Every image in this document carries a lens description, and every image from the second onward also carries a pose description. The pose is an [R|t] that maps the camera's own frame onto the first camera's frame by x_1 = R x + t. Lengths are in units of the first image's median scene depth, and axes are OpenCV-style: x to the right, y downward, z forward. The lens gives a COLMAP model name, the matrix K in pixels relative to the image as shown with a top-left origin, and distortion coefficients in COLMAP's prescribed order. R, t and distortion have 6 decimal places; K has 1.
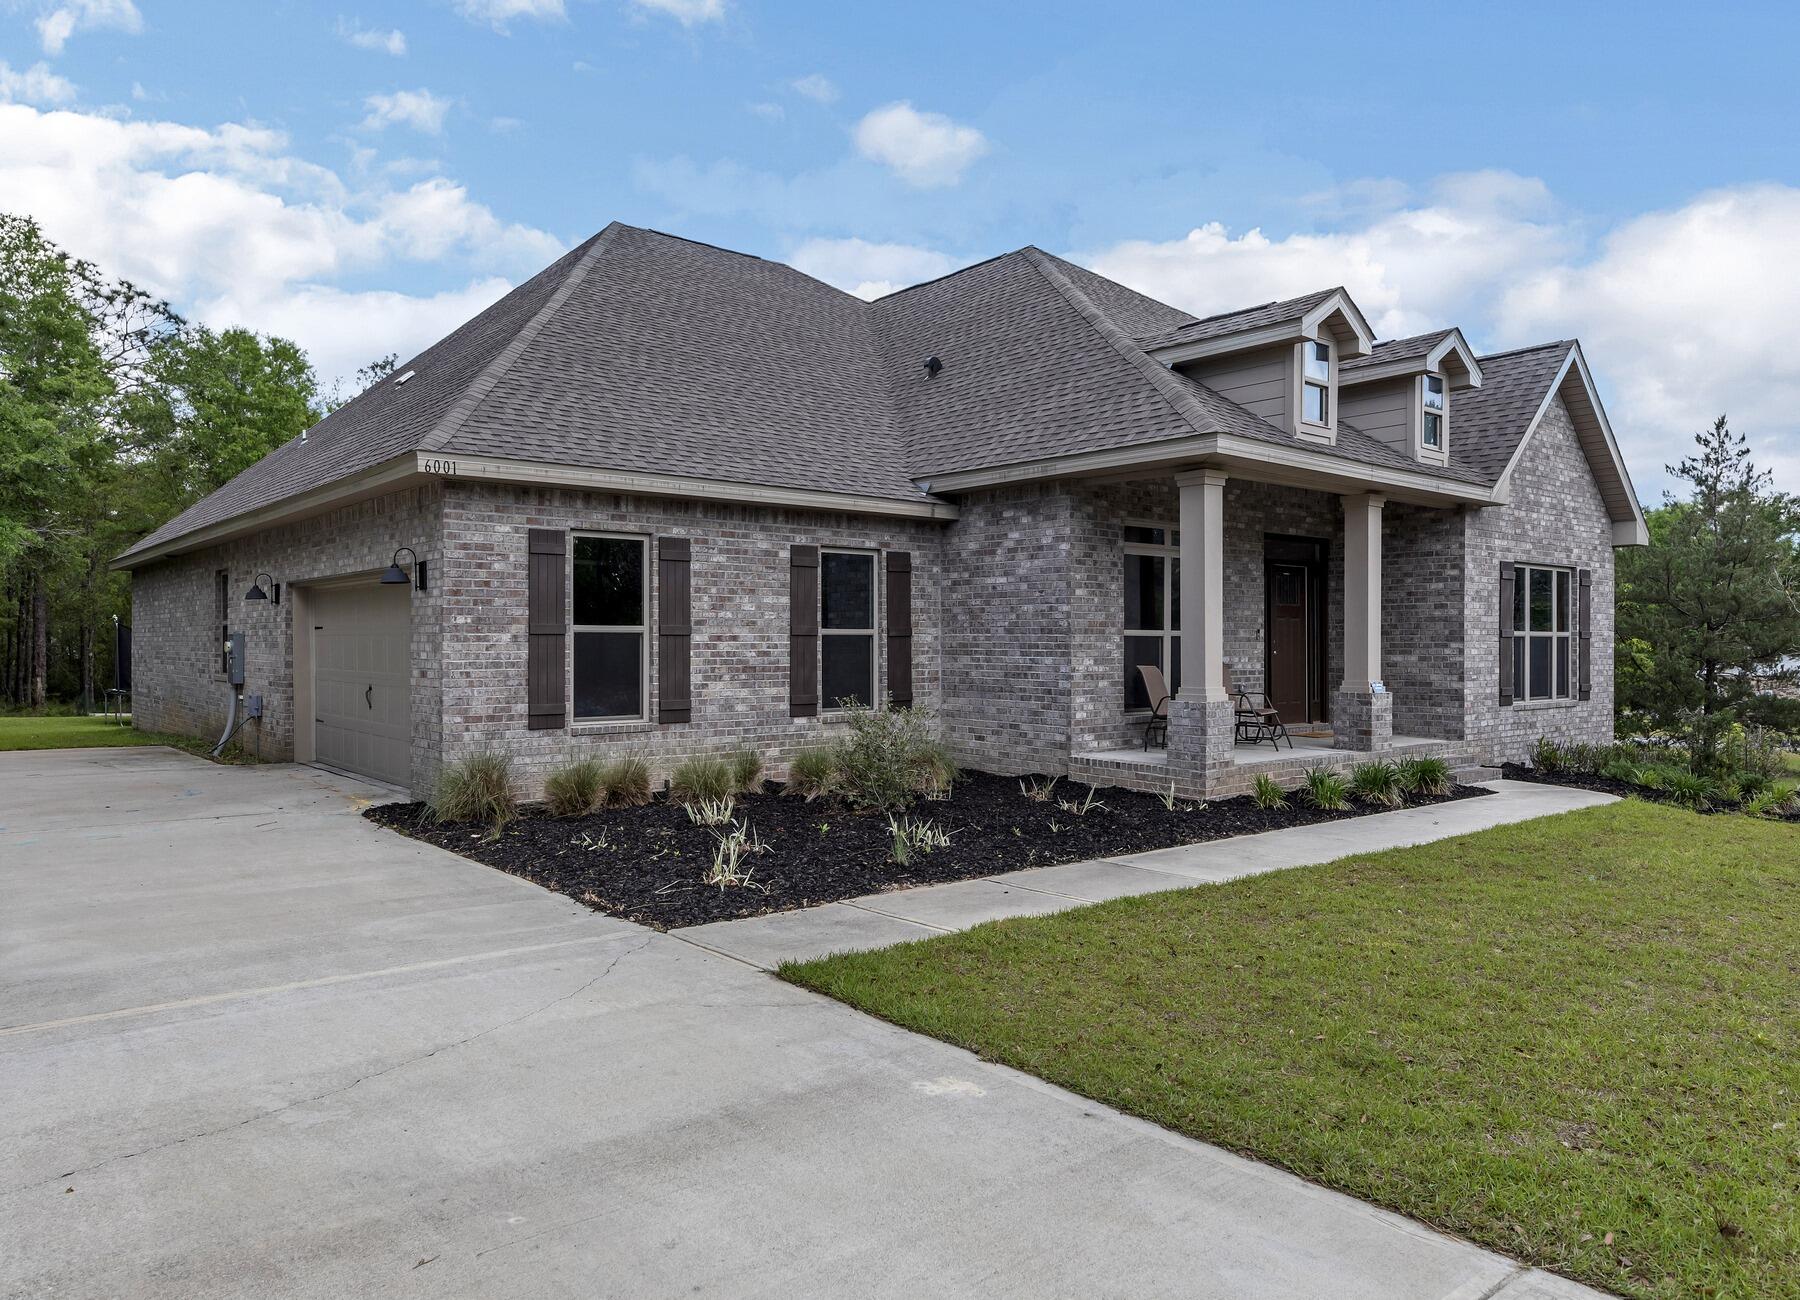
lens RADIAL K [[1216.1, 0, 896.8], [0, 1216.1, 647.2], [0, 0, 1]] dist [-0.000317, -0.000022]
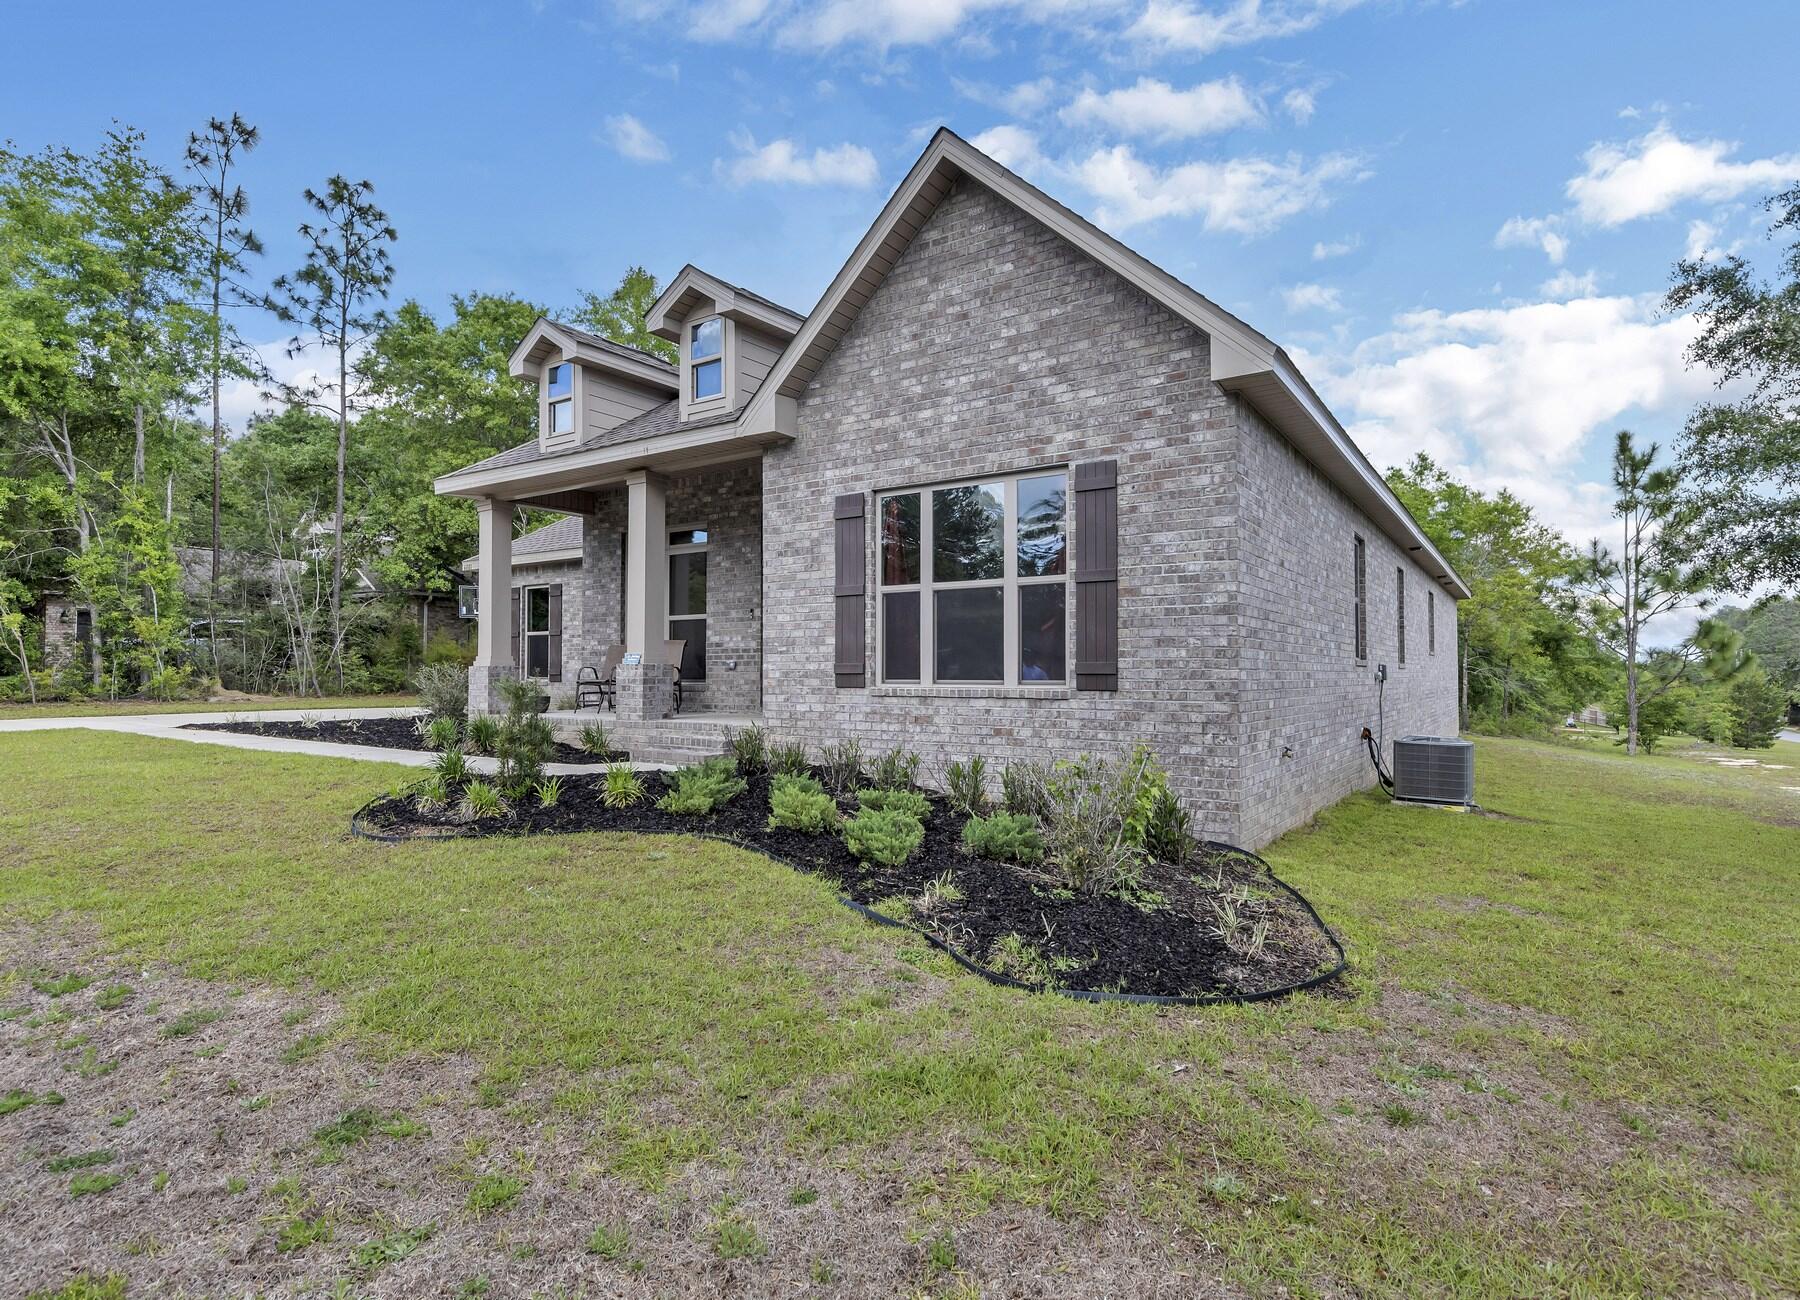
lens RADIAL K [[944.8, 0, 899.1], [0, 944.8, 654.2], [0, 0, 1]] dist [0.004884, 0.002342]
pose [[0.265025, -0.022419, -0.963981, 1.326061], [-0.003213, 0.999704, -0.024133, 0.051608], [0.964236, 0.009493, 0.264874, 1.087264]]
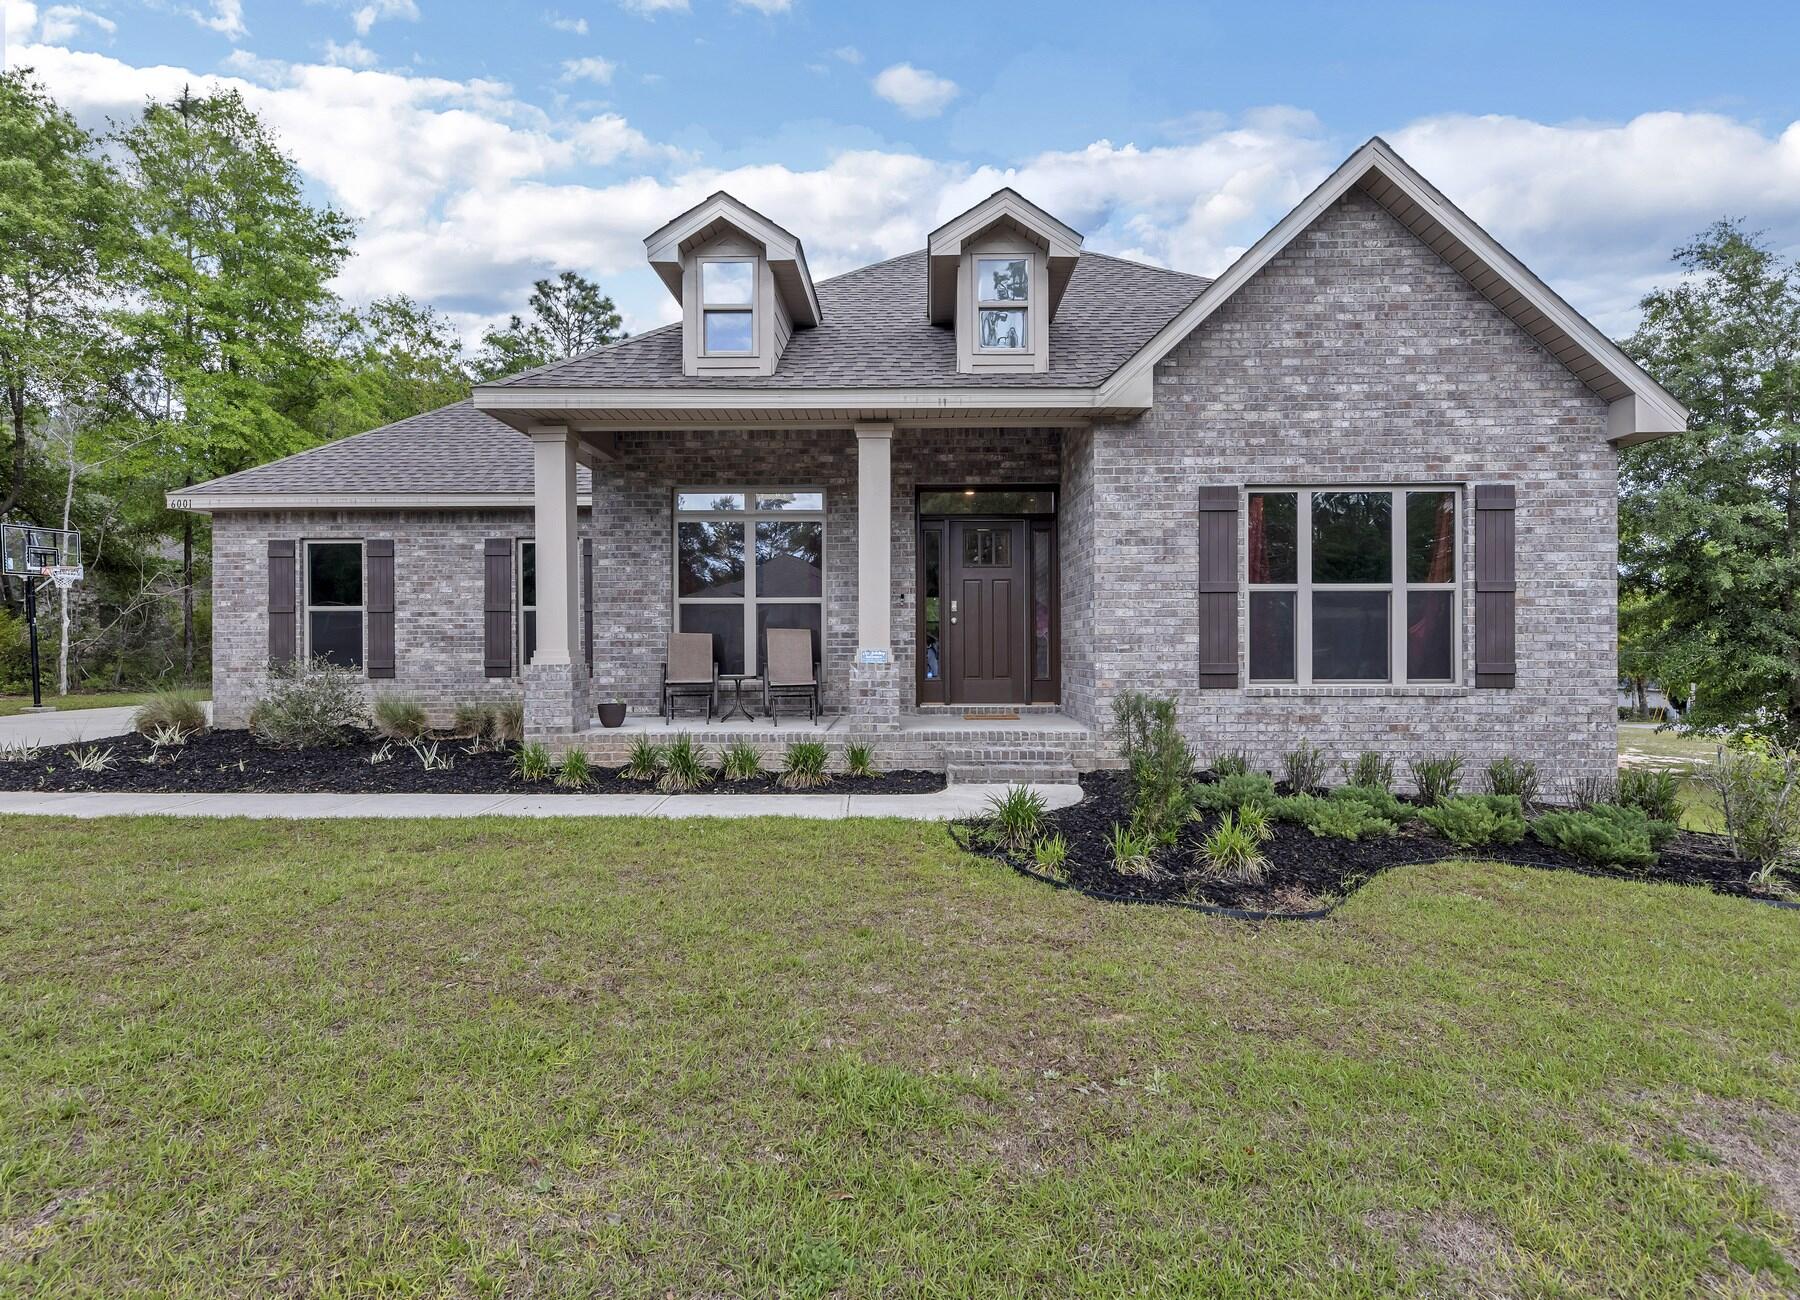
lens RADIAL K [[944.8, 0, 897.3], [0, 944.8, 650.1], [0, 0, 1]] dist [0.004884, 0.002342]
pose [[0.754392, -0.000593, -0.656424, 0.898206], [0.002496, 0.999995, 0.001965, 0.029867], [0.656420, -0.003121, 0.754390, 0.566936]]
